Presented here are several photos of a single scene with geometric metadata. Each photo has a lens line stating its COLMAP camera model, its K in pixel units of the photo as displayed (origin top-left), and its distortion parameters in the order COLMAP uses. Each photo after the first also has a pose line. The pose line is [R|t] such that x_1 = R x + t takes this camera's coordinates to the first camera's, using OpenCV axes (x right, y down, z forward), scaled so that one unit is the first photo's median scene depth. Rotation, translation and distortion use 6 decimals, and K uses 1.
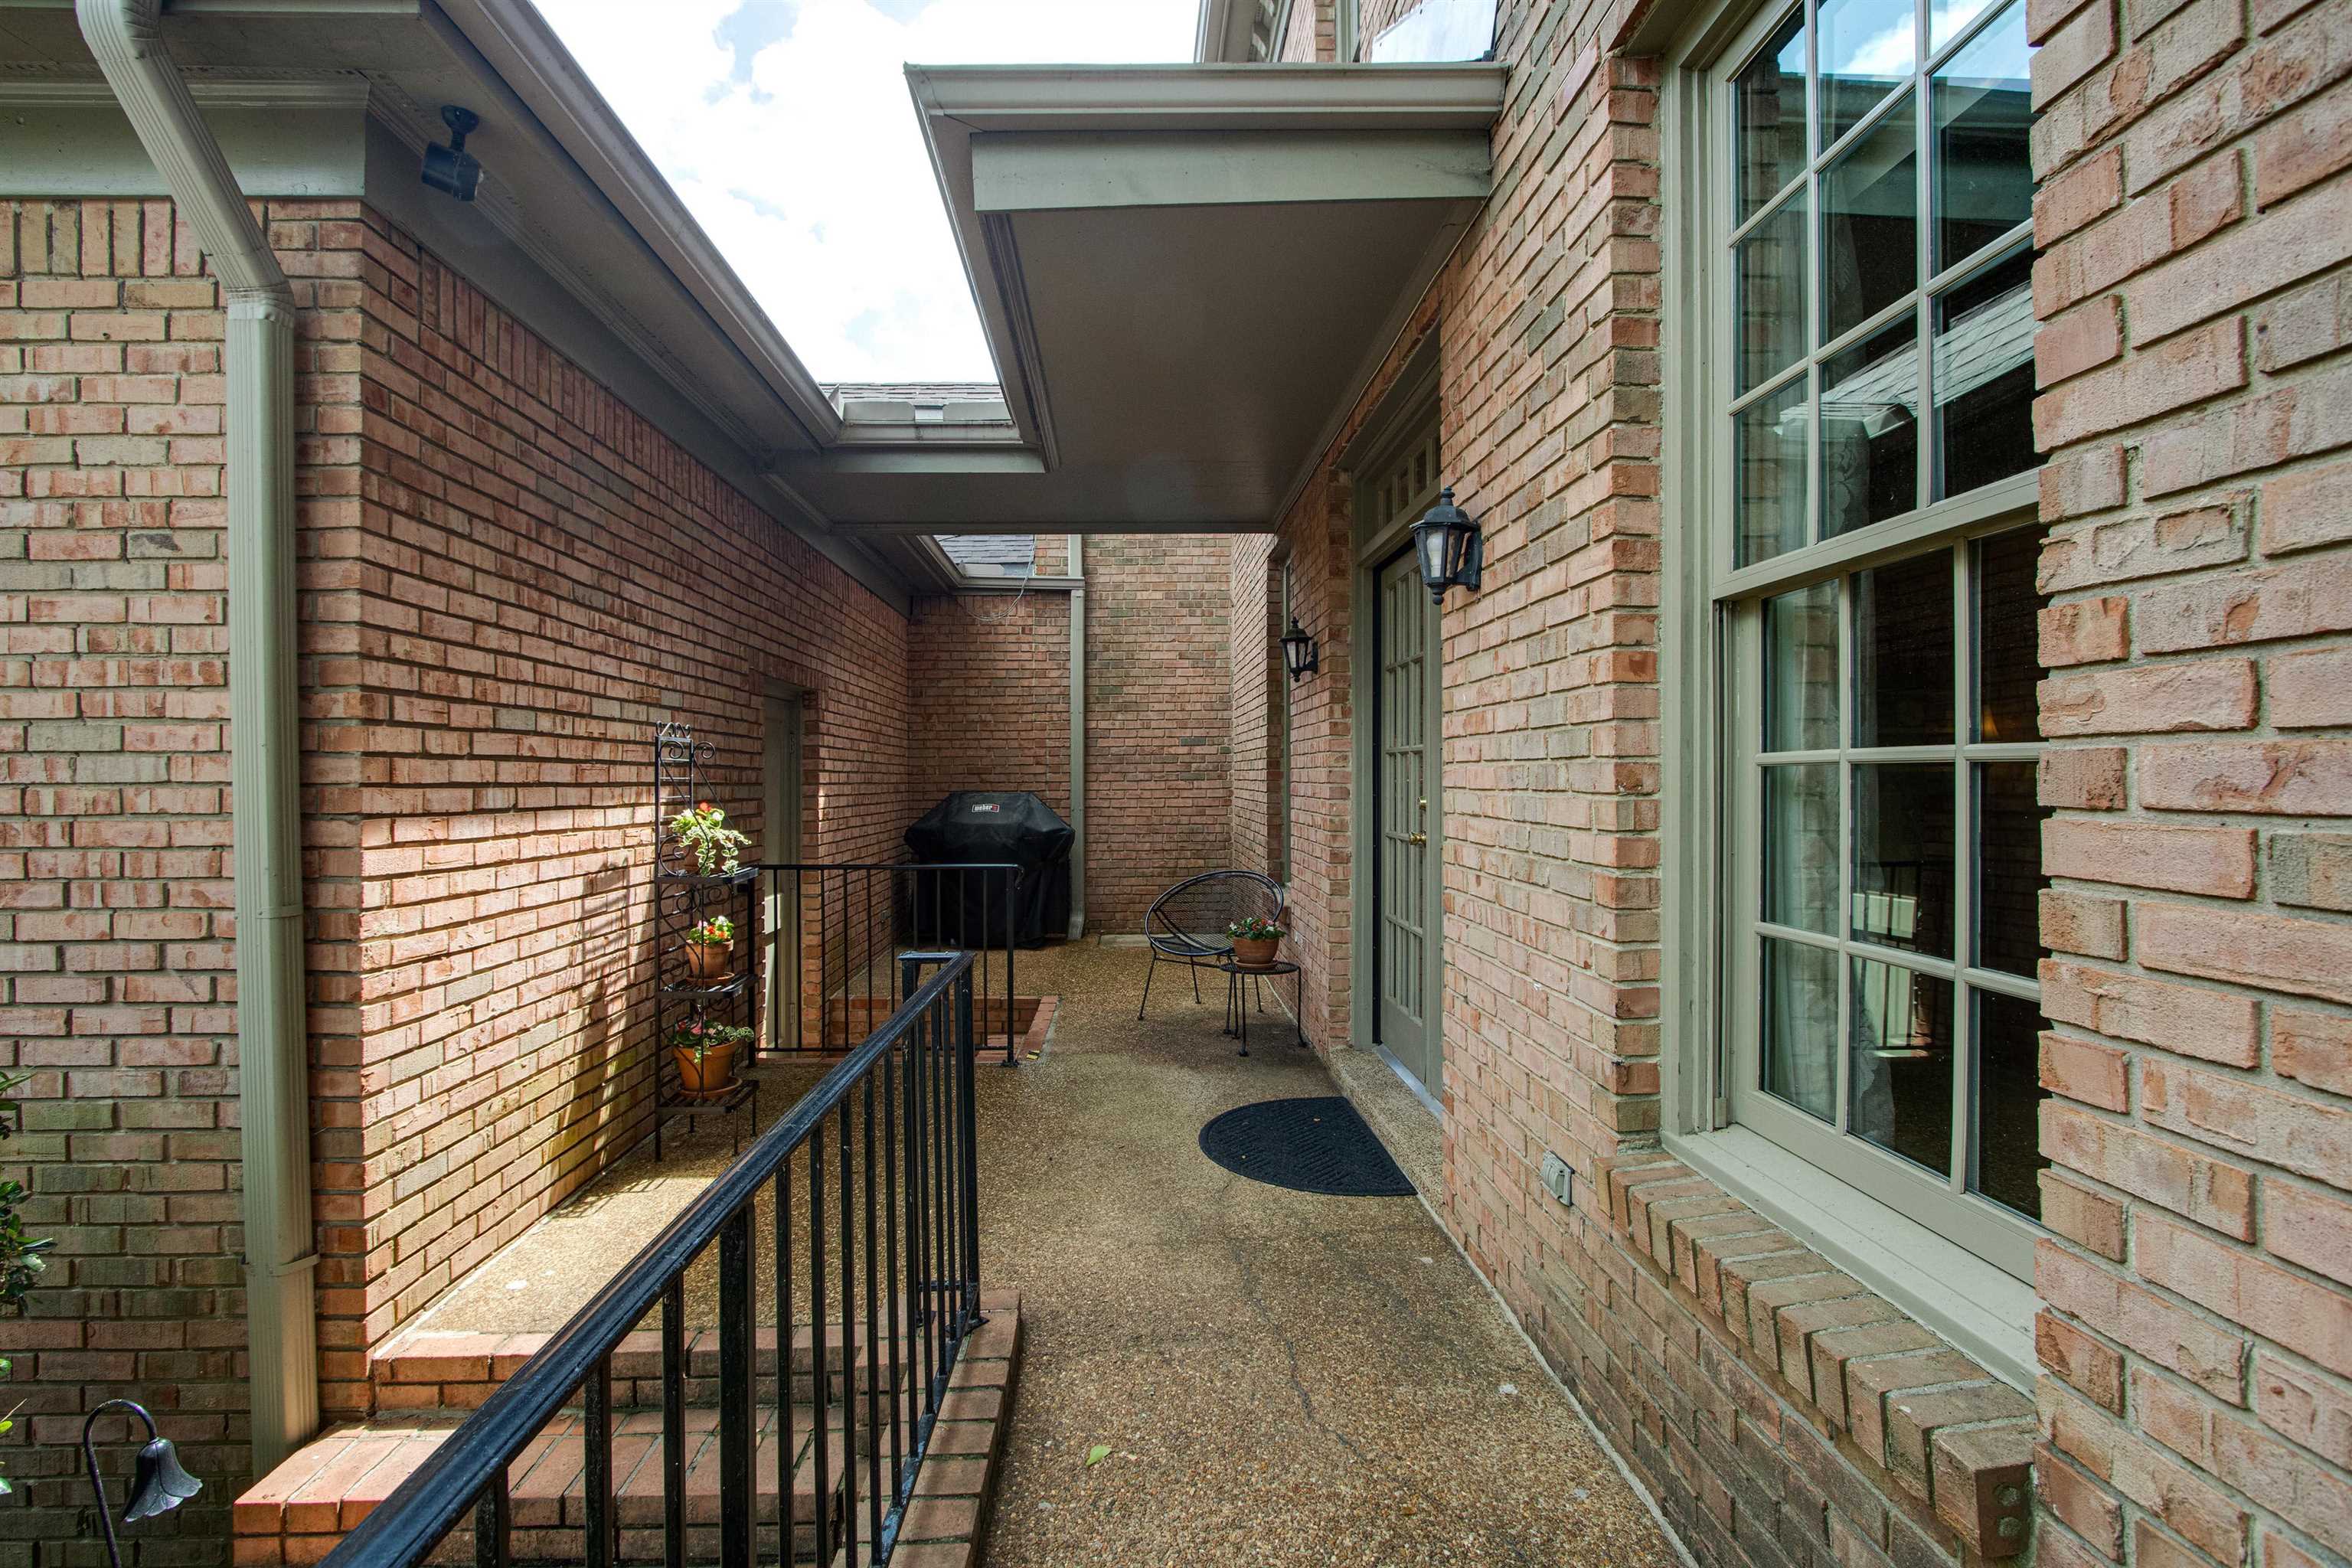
lens RADIAL K [[1099.6, 0, 1170.8], [0, 1099.6, 788.5], [0, 0, 1]] dist [-0.015790, 0.001650]
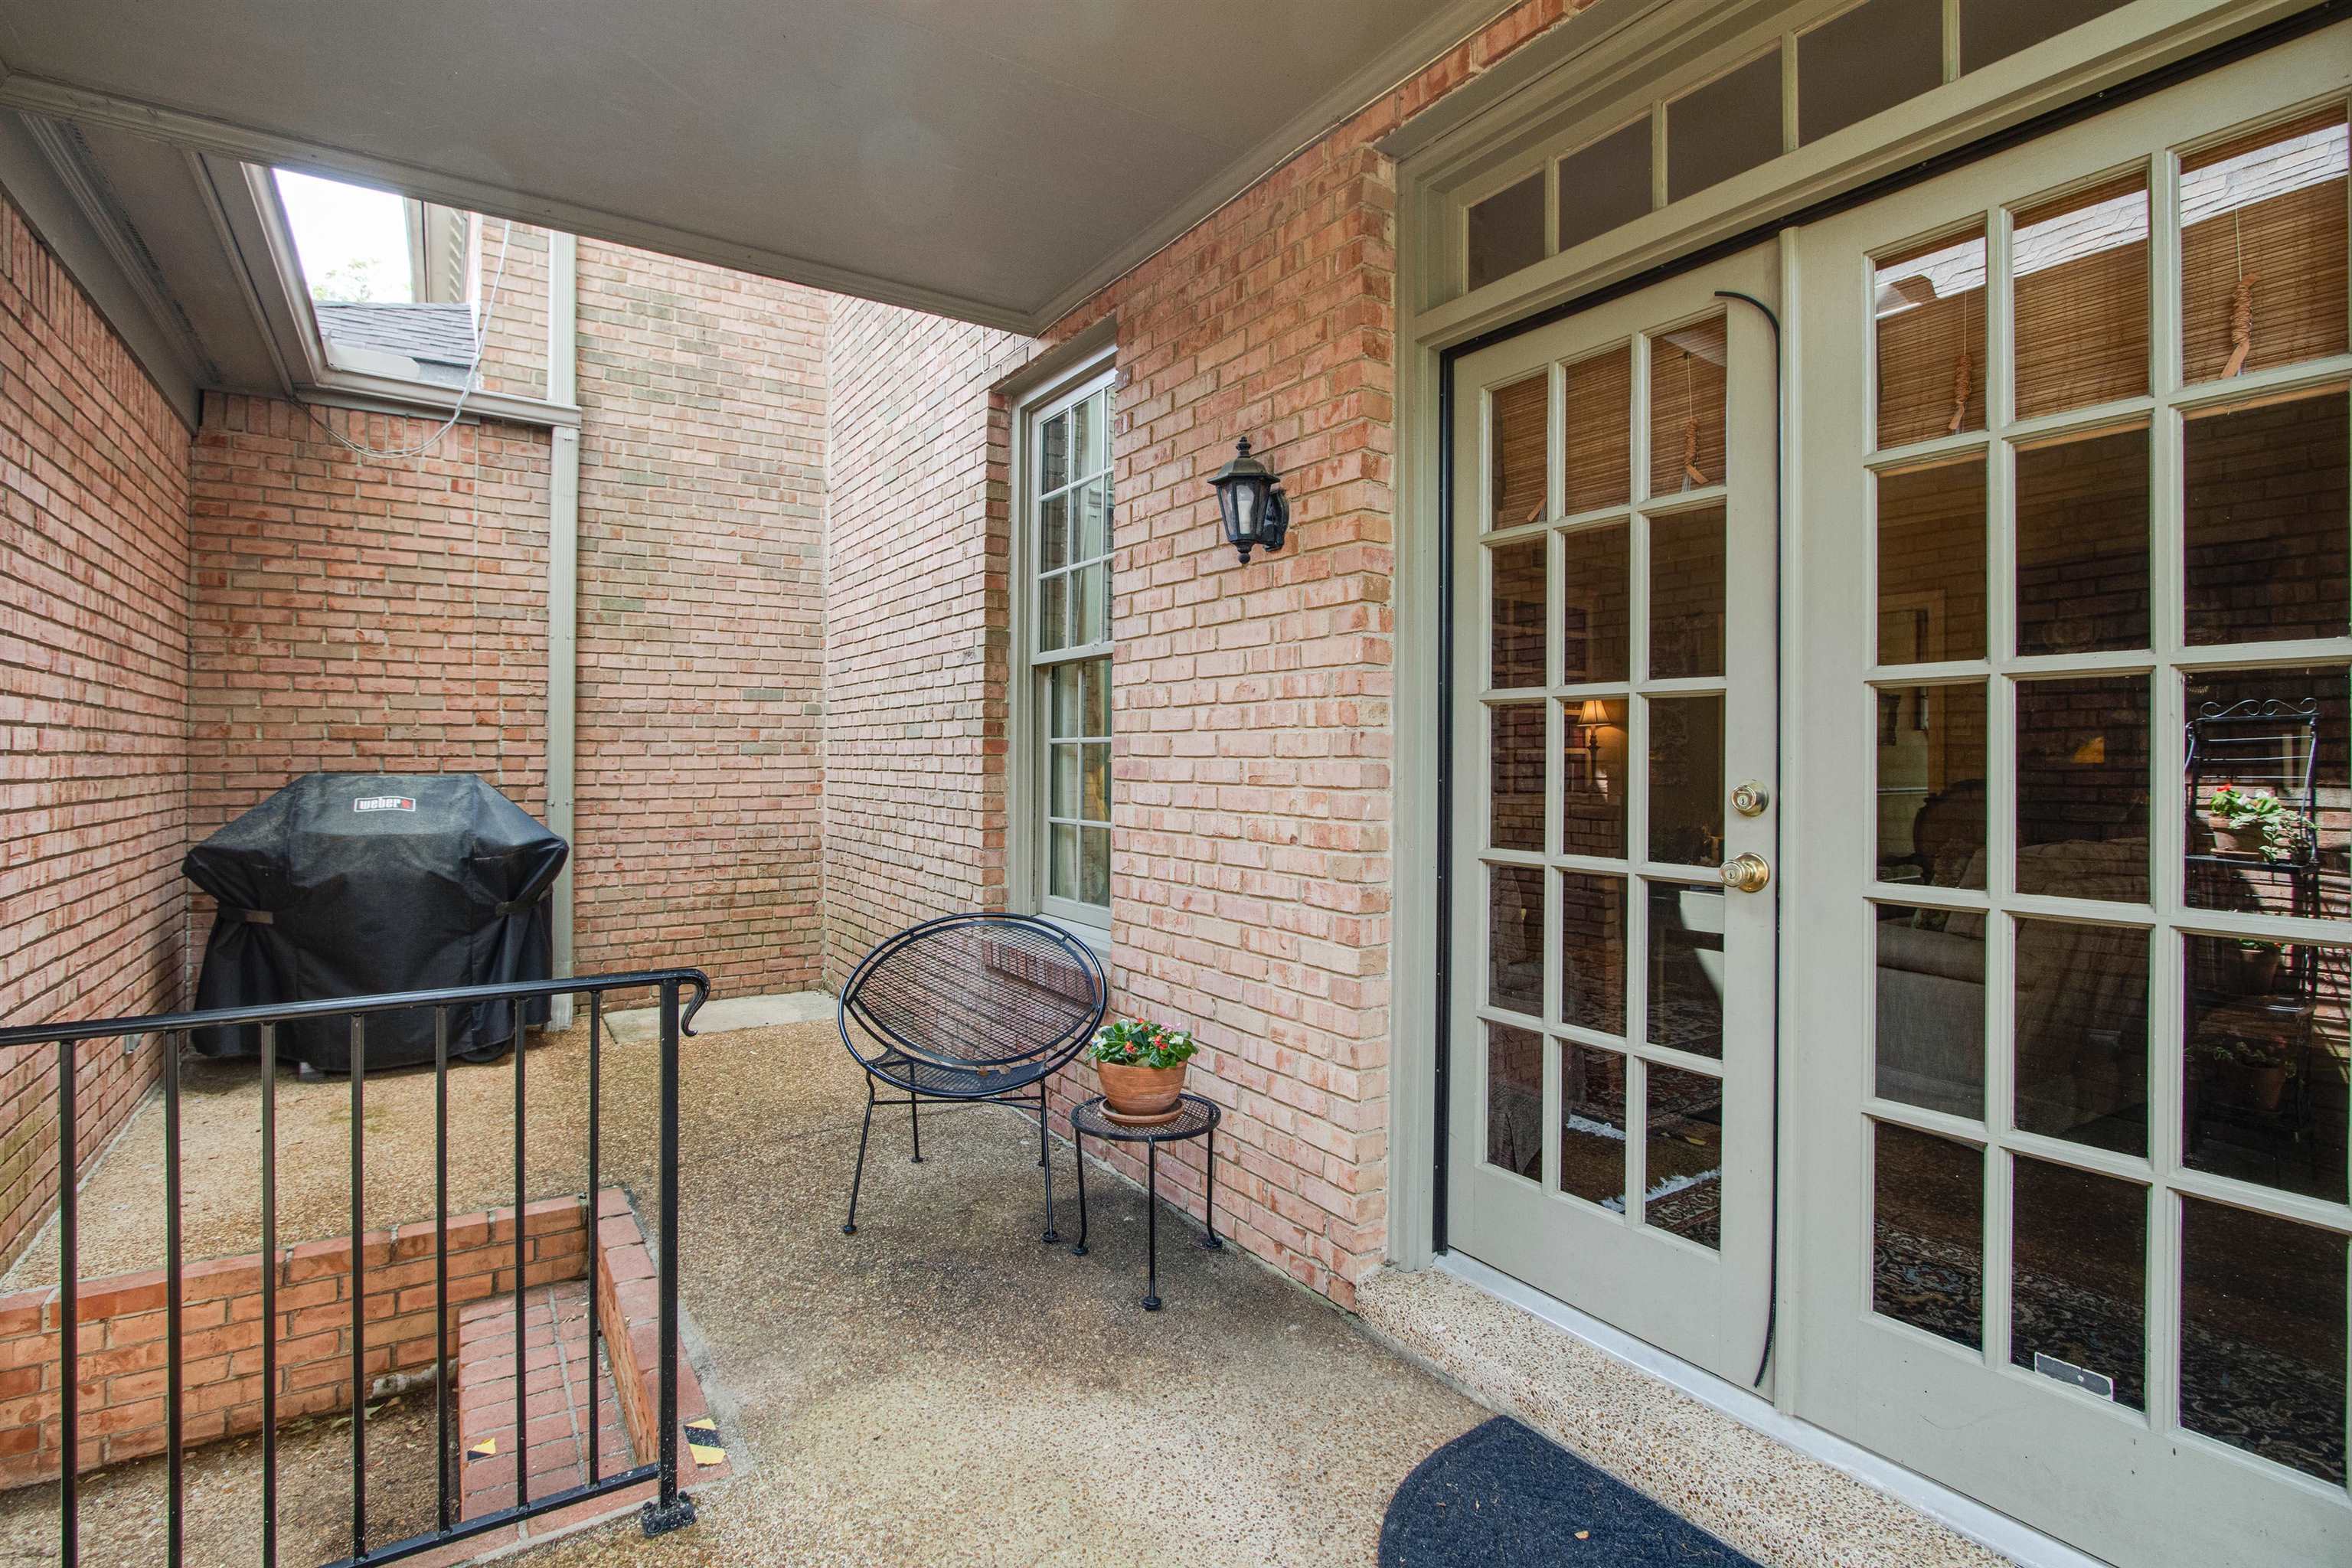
lens RADIAL K [[1099.6, 0, 1161.4], [0, 1099.6, 758.3], [0, 0, 1]] dist [-0.015790, 0.001650]
pose [[0.858954, 0.007288, 0.512002, -0.107933], [-0.002071, 0.999940, -0.010759, 0.000727], [-0.512049, 0.008181, 0.858917, 0.335048]]
